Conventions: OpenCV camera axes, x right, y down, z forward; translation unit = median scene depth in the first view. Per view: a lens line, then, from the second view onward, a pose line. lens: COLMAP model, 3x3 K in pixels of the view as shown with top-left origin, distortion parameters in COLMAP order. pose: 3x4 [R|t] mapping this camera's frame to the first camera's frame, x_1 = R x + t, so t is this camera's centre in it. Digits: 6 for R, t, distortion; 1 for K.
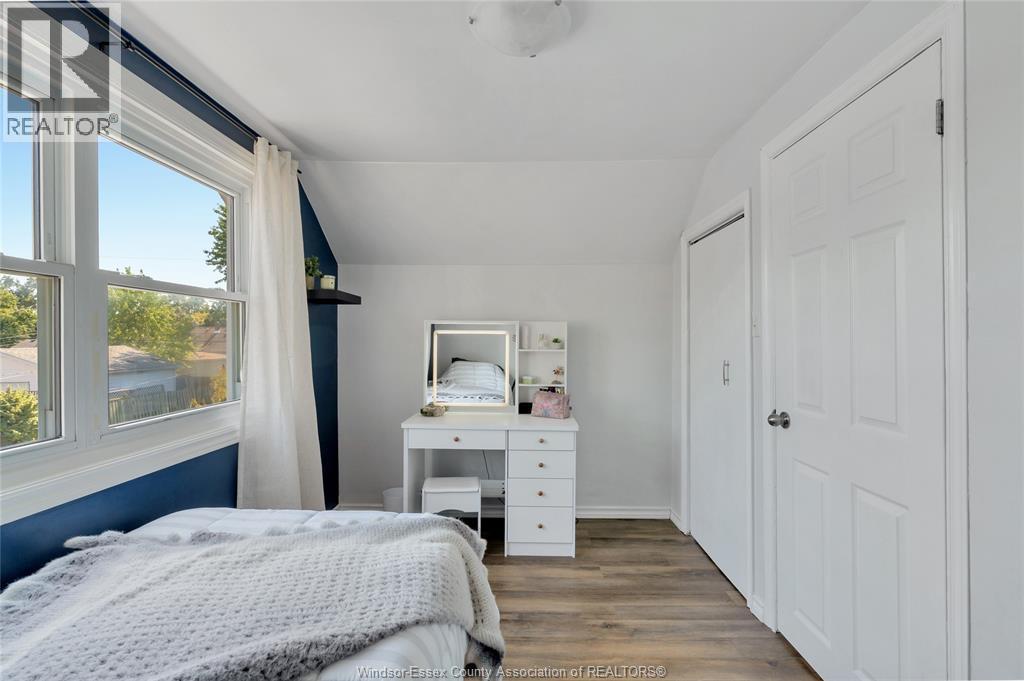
lens RADIAL K [[471.0, 0, 506.8], [0, 471.0, 339.6], [0, 0, 1]] dist [-0.000108, 0.000070]
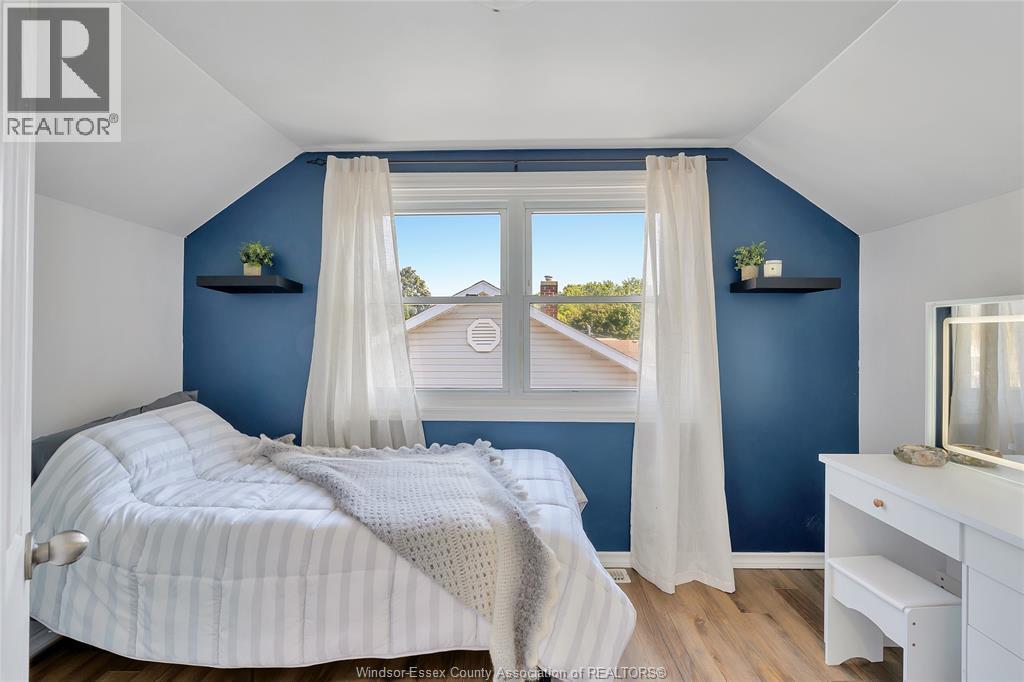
lens RADIAL K [[471.0, 0, 506.8], [0, 471.0, 340.1], [0, 0, 1]] dist [-0.000108, 0.000070]
pose [[-0.001646, 0.001549, -0.999997, 0.541218], [0.004076, 0.999991, 0.001542, 0.004800], [0.999990, -0.004074, -0.001652, 0.601533]]
